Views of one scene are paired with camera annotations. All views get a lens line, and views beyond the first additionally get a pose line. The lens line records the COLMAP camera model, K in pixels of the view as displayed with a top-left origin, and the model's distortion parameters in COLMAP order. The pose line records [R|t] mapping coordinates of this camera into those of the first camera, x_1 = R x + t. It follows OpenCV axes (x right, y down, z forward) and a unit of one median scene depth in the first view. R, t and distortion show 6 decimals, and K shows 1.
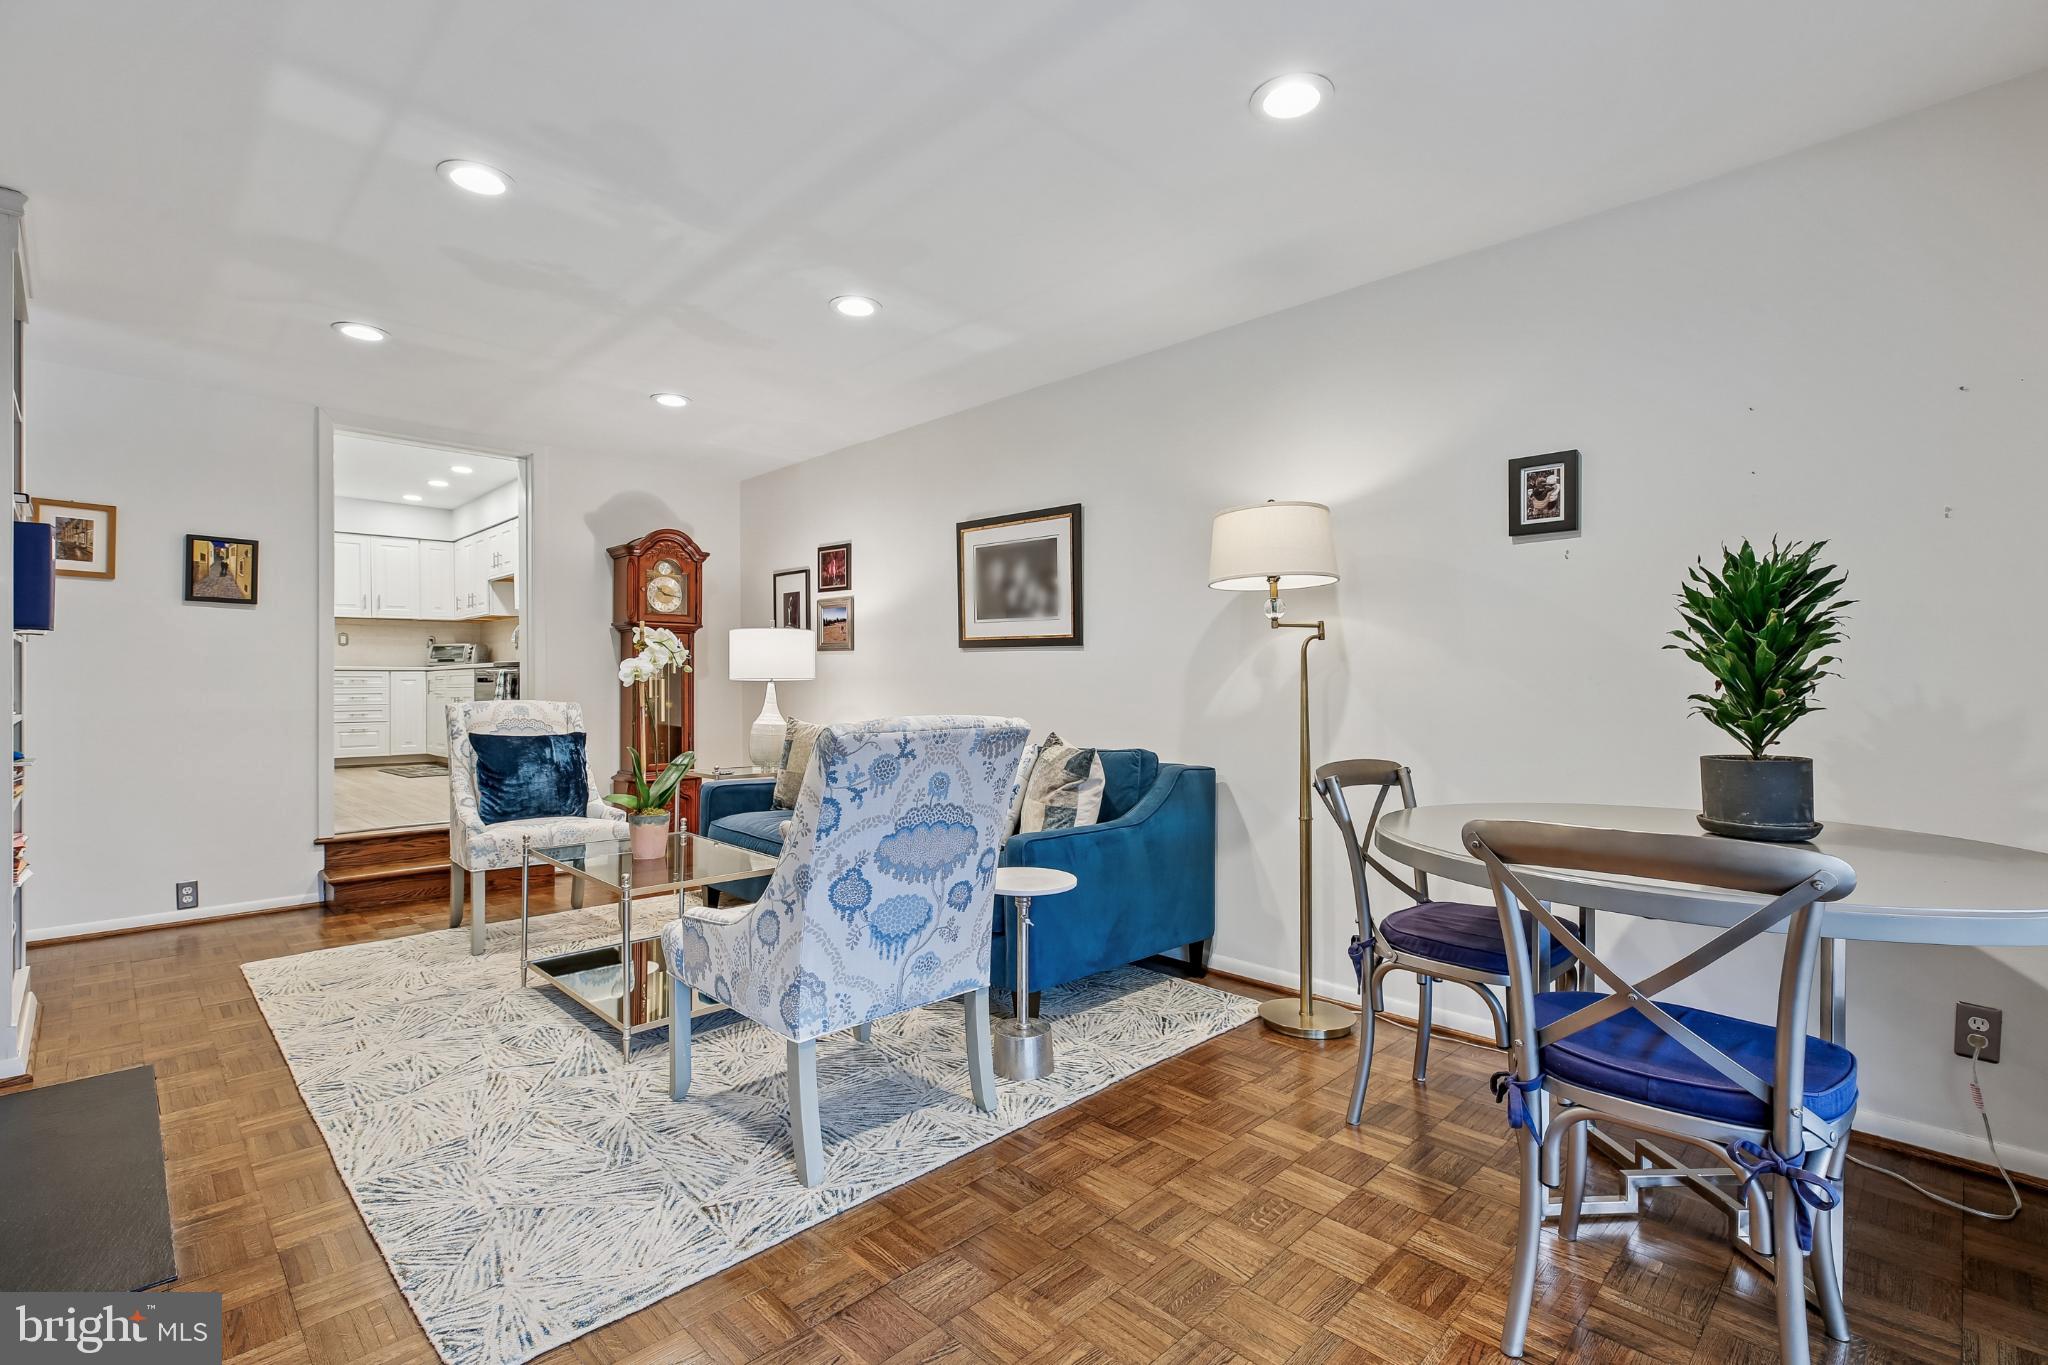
lens RADIAL K [[928.8, 0, 1025.8], [0, 928.8, 679.1], [0, 0, 1]] dist [0.005180, -0.001074]
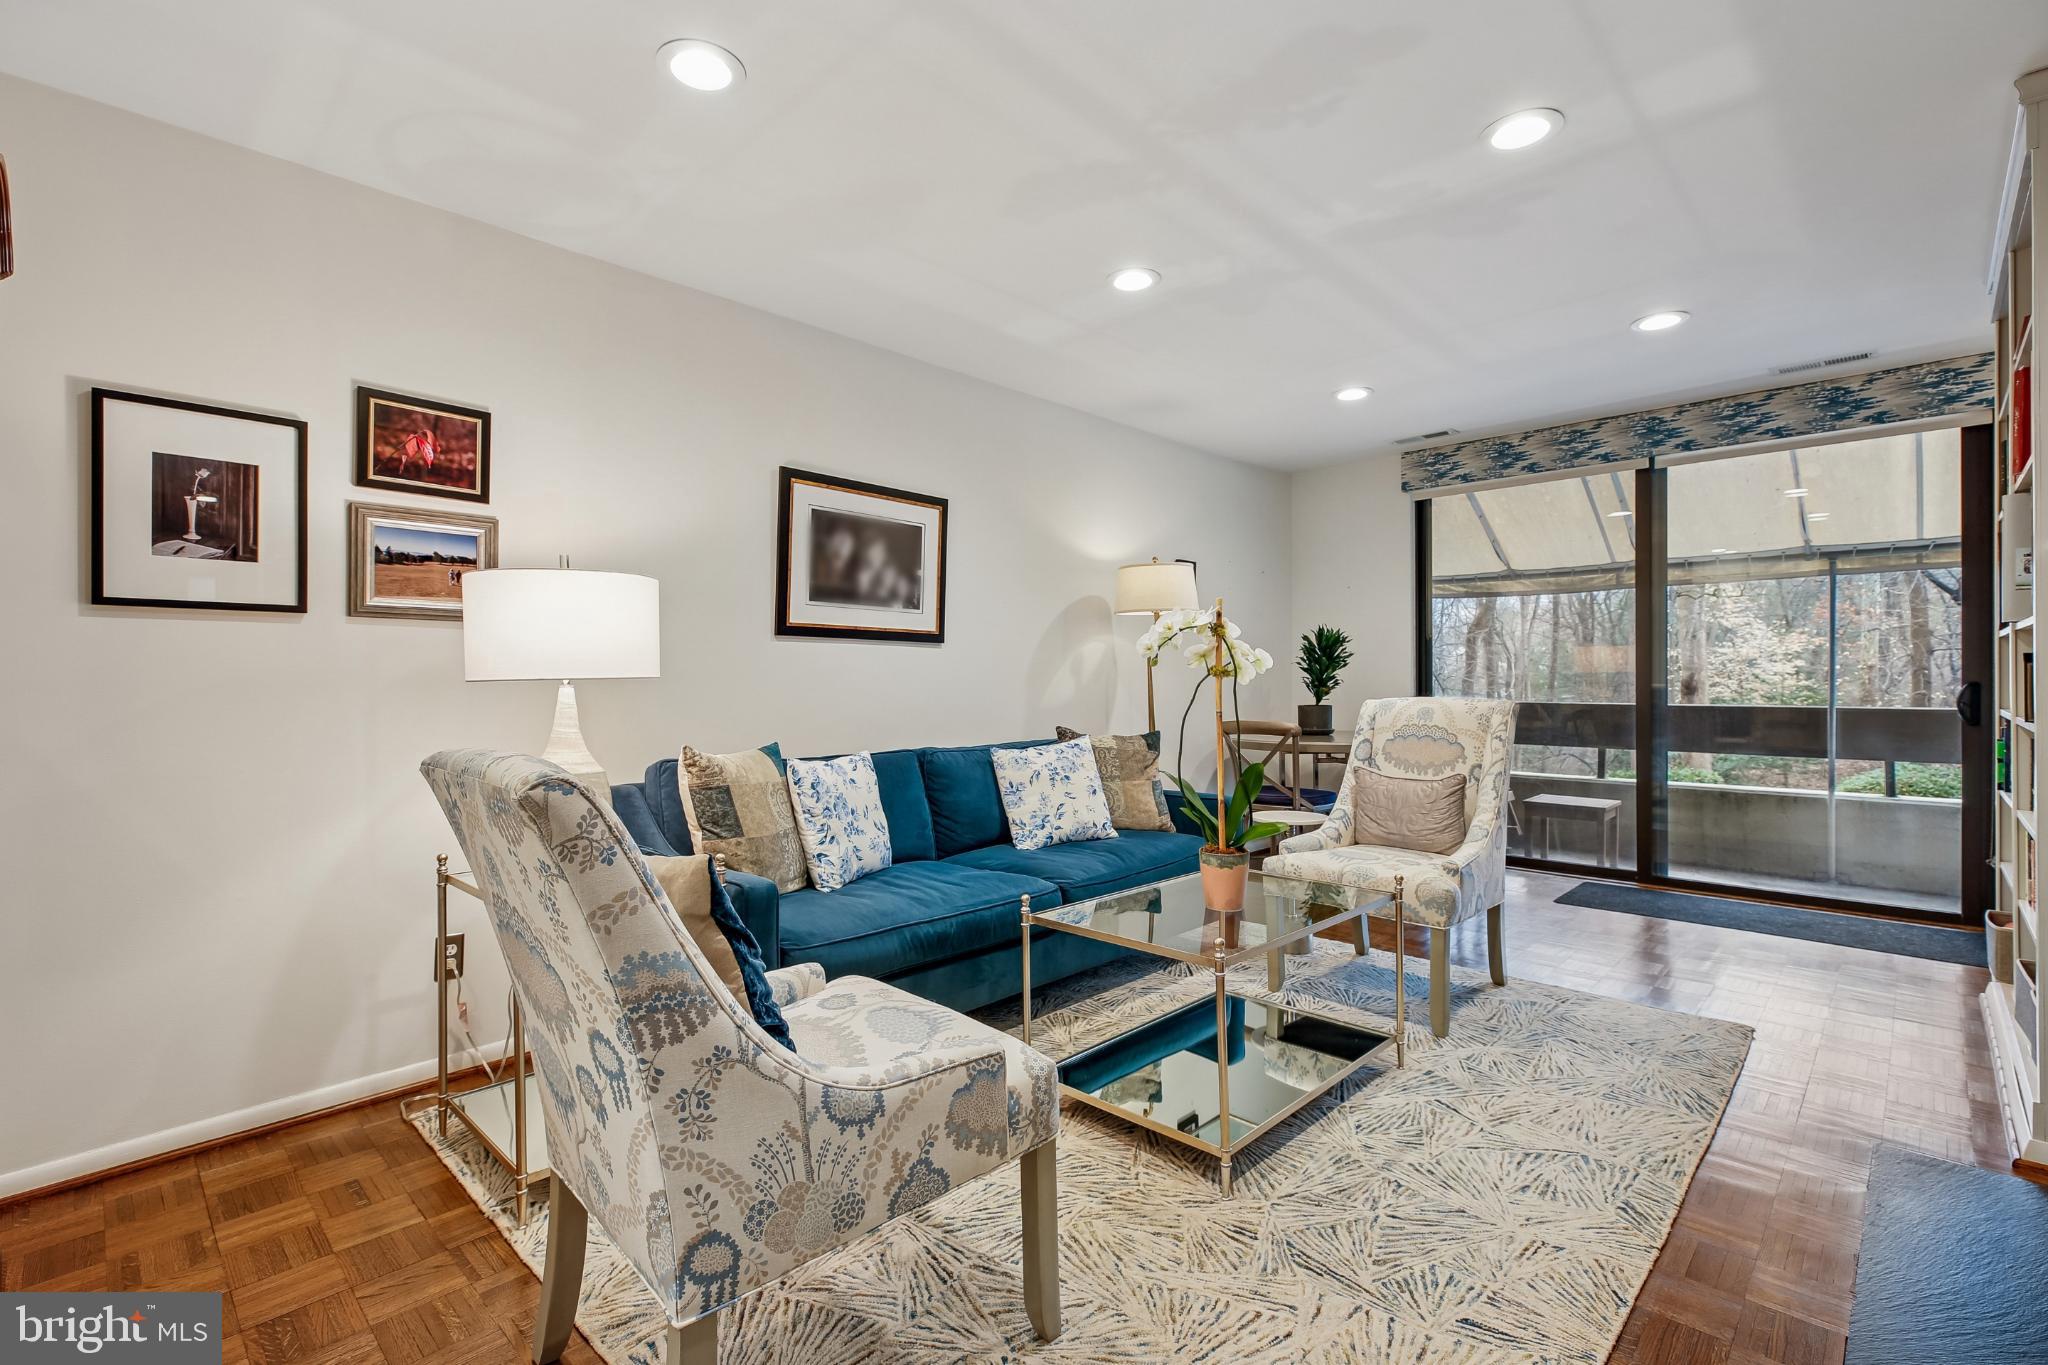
lens RADIAL K [[1013.1, 0, 947.0], [0, 1013.1, 671.2], [0, 0, 1]] dist [0.002545, -0.000778]
pose [[-0.022877, 0.010432, 0.999684, -1.209943], [0.004738, 0.999935, -0.010326, 0.005649], [-0.999727, 0.004501, -0.022925, 1.221972]]
